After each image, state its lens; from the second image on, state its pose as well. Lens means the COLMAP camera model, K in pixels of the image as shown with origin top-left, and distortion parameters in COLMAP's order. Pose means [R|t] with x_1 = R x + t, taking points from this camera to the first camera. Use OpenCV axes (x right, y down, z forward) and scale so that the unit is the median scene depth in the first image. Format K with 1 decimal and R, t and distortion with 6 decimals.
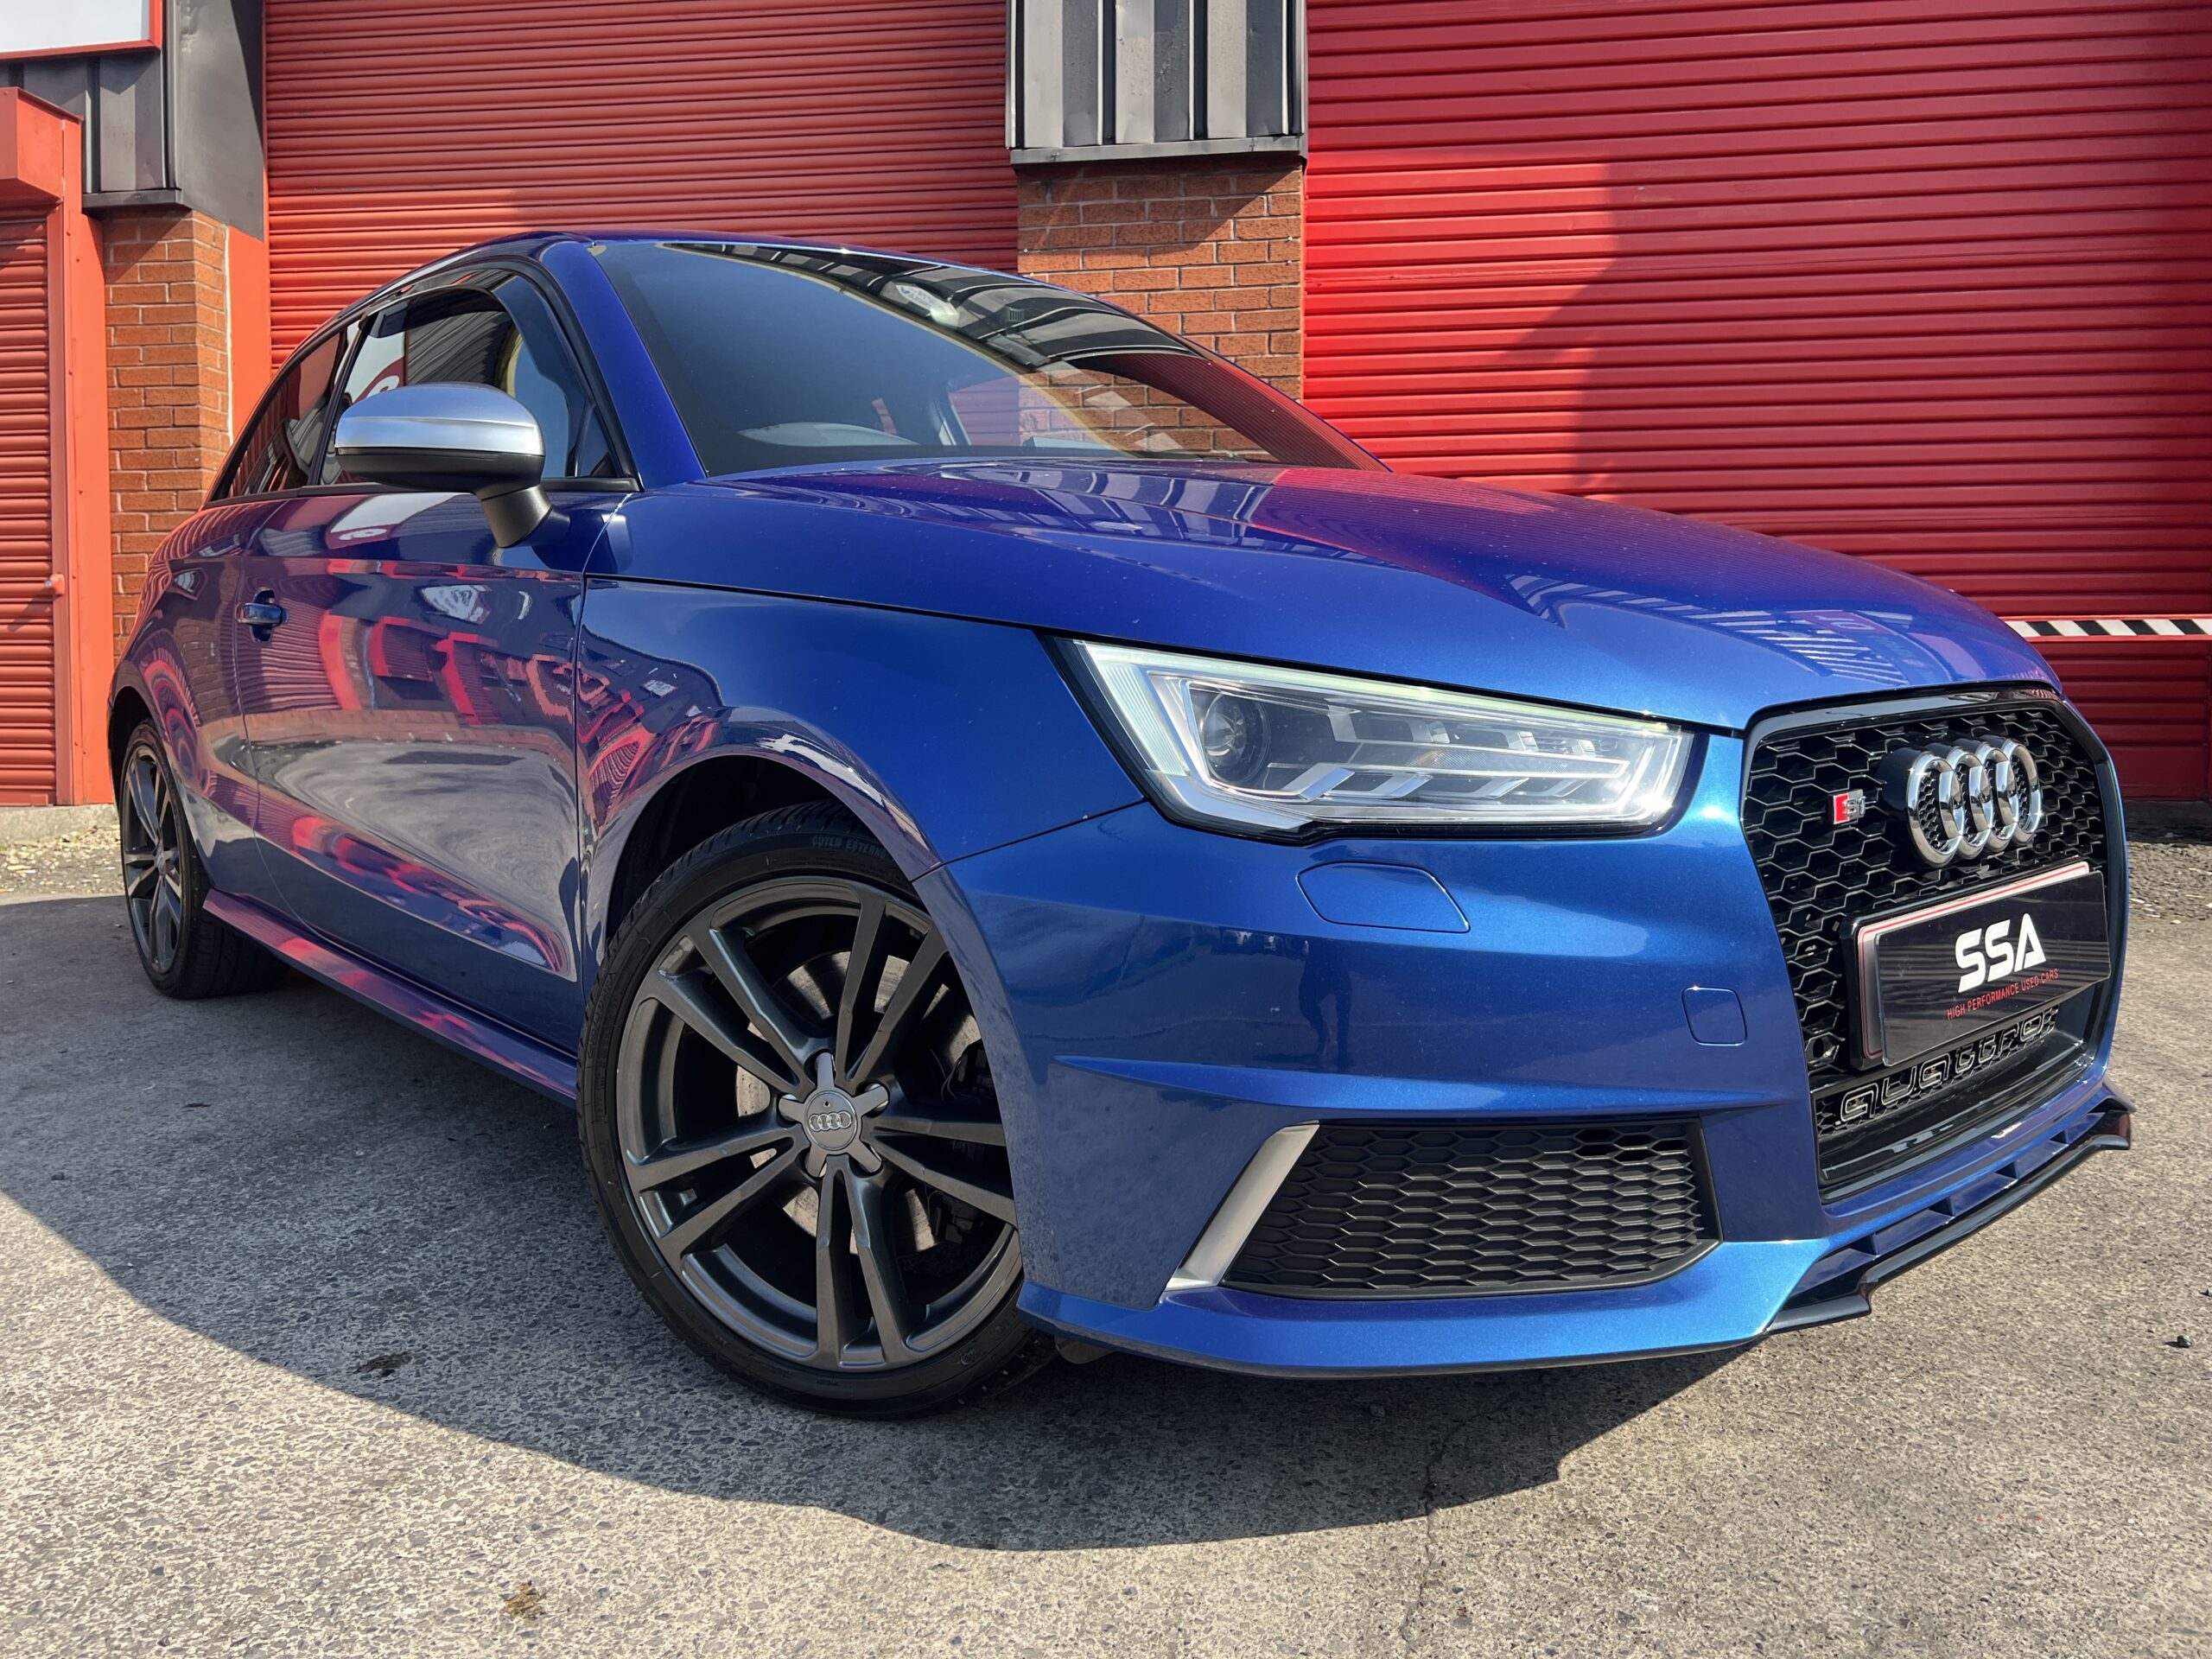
lens RADIAL K [[1672.1, 0, 1113.7], [0, 1672.1, 815.9], [0, 0, 1]] dist [0.039740, -0.048440]
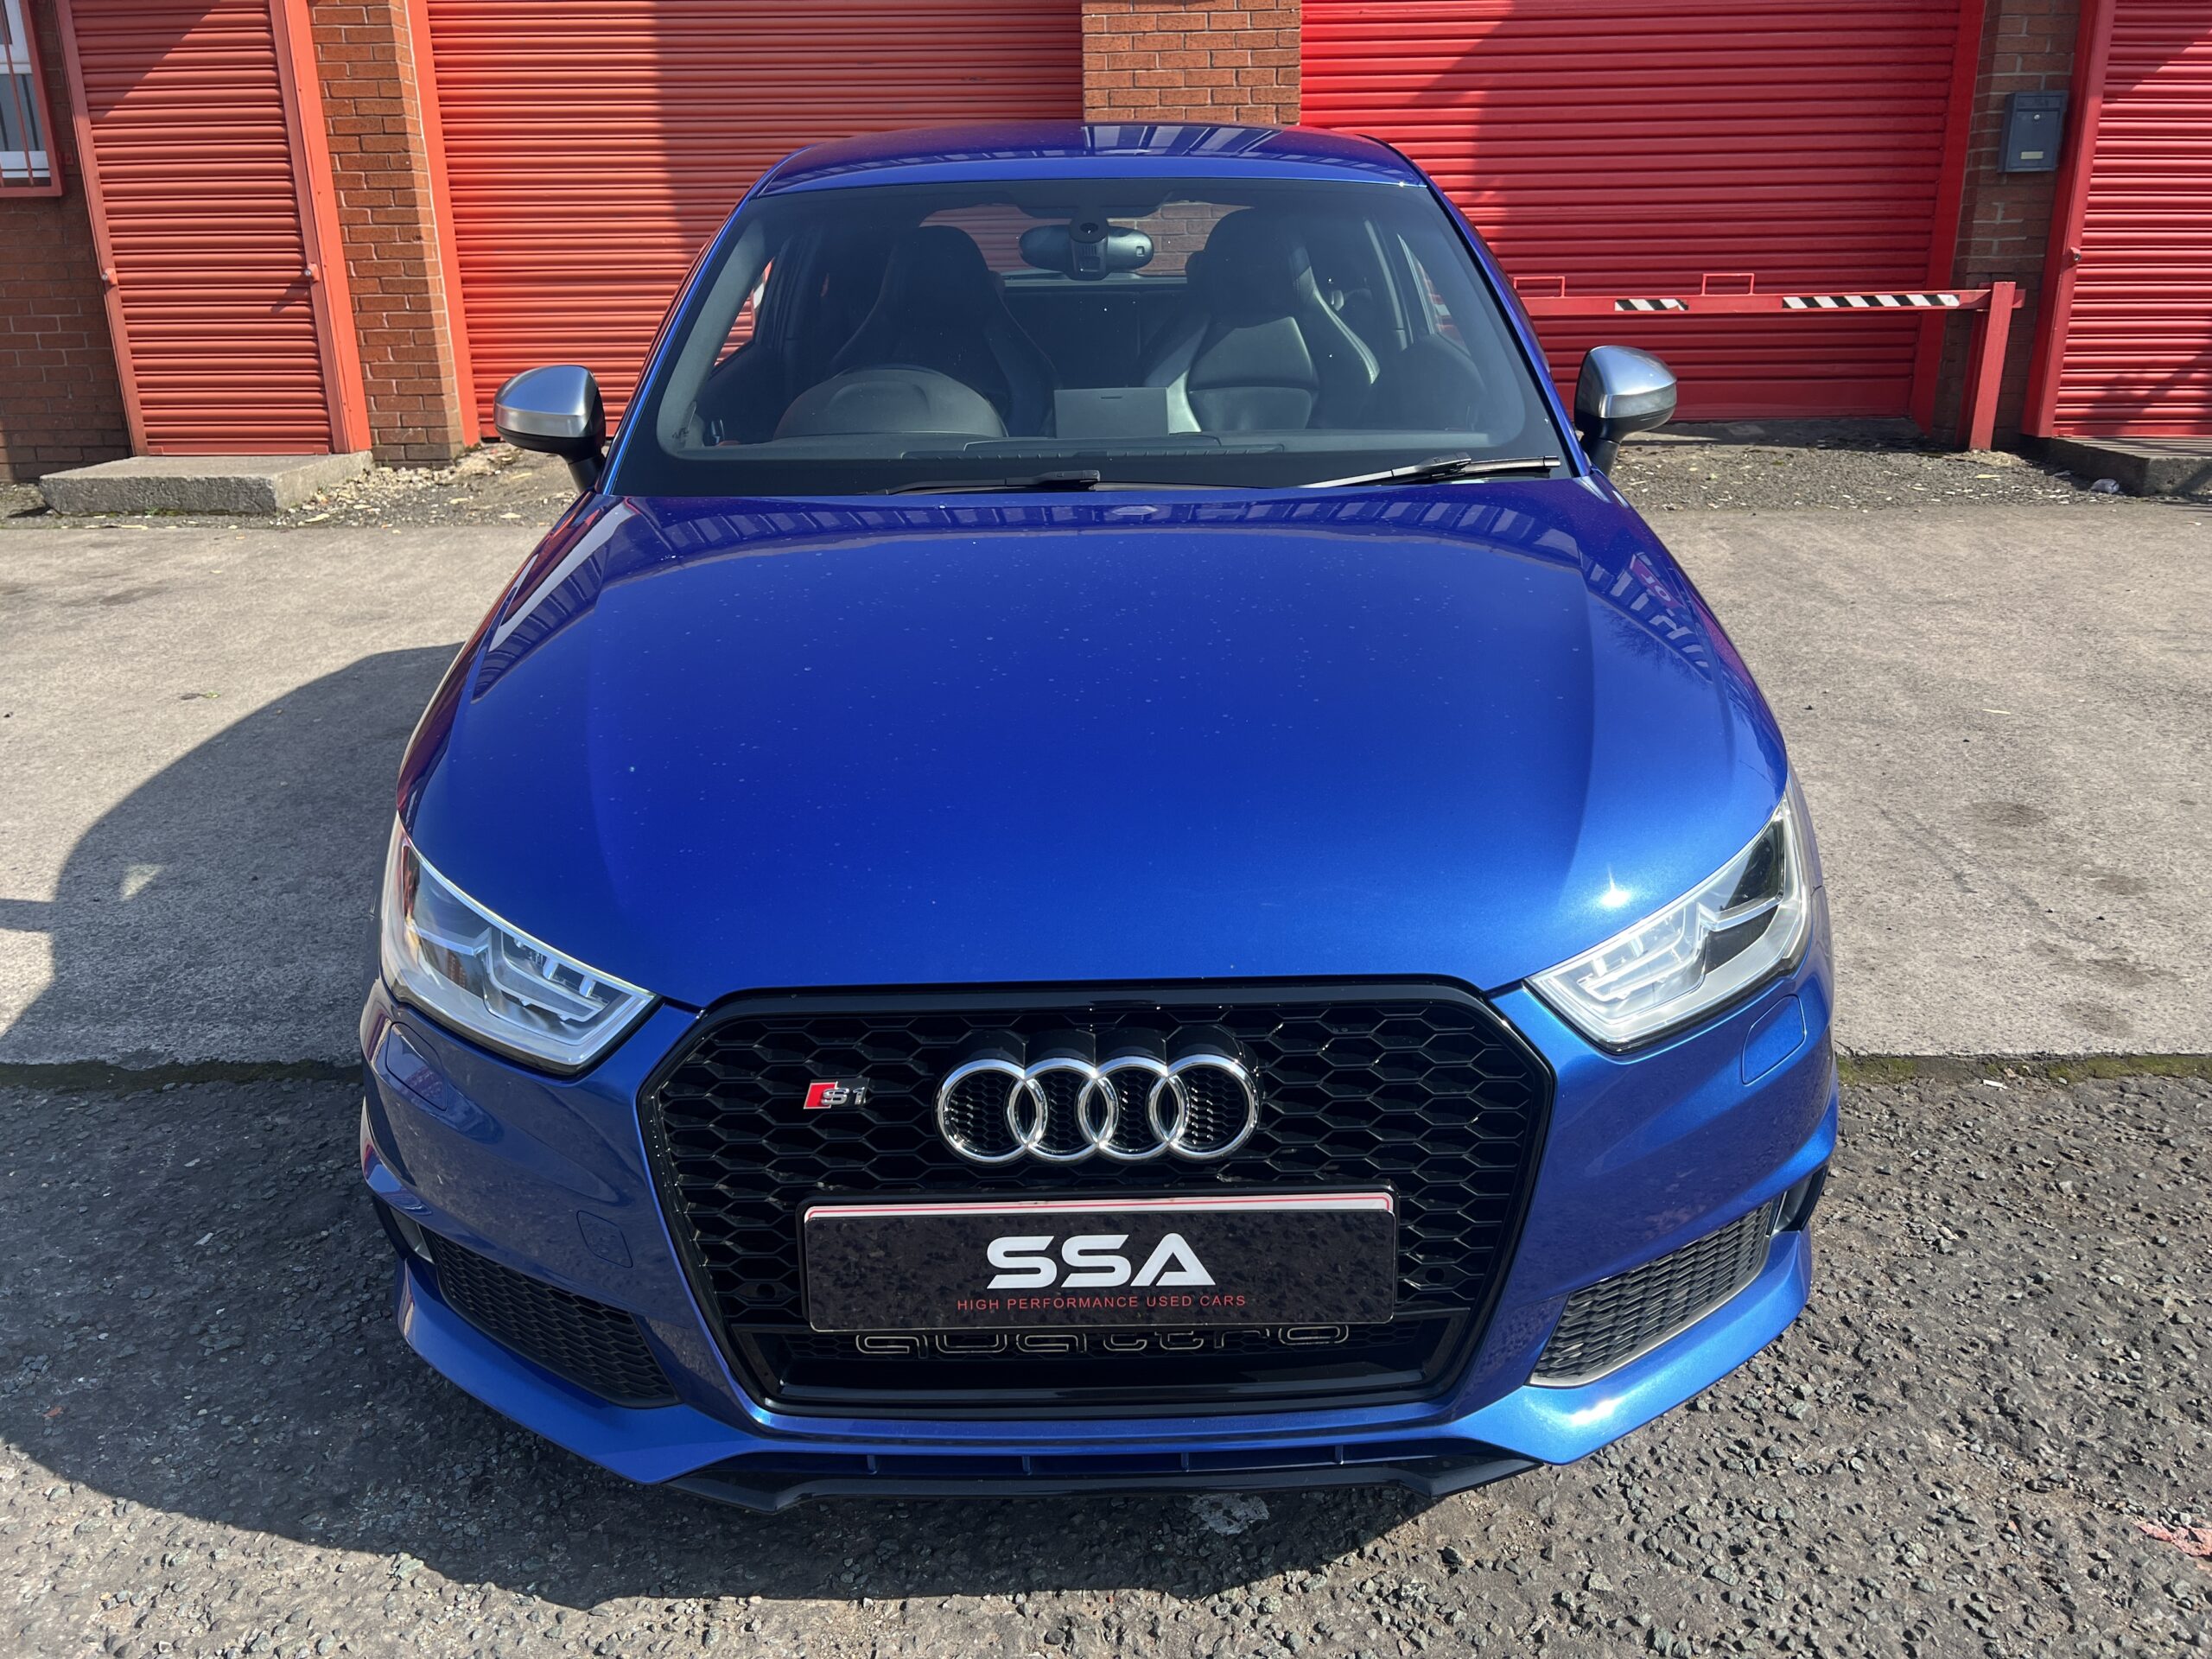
lens RADIAL K [[1672.1, 0, 1116.0], [0, 1672.1, 833.3], [0, 0, 1]] dist [0.039740, -0.048440]
pose [[0.992828, -0.048710, 0.109183, -0.663003], [0.018650, 0.965160, 0.260997, -0.175959], [-0.118092, -0.257088, 0.959145, -1.307480]]
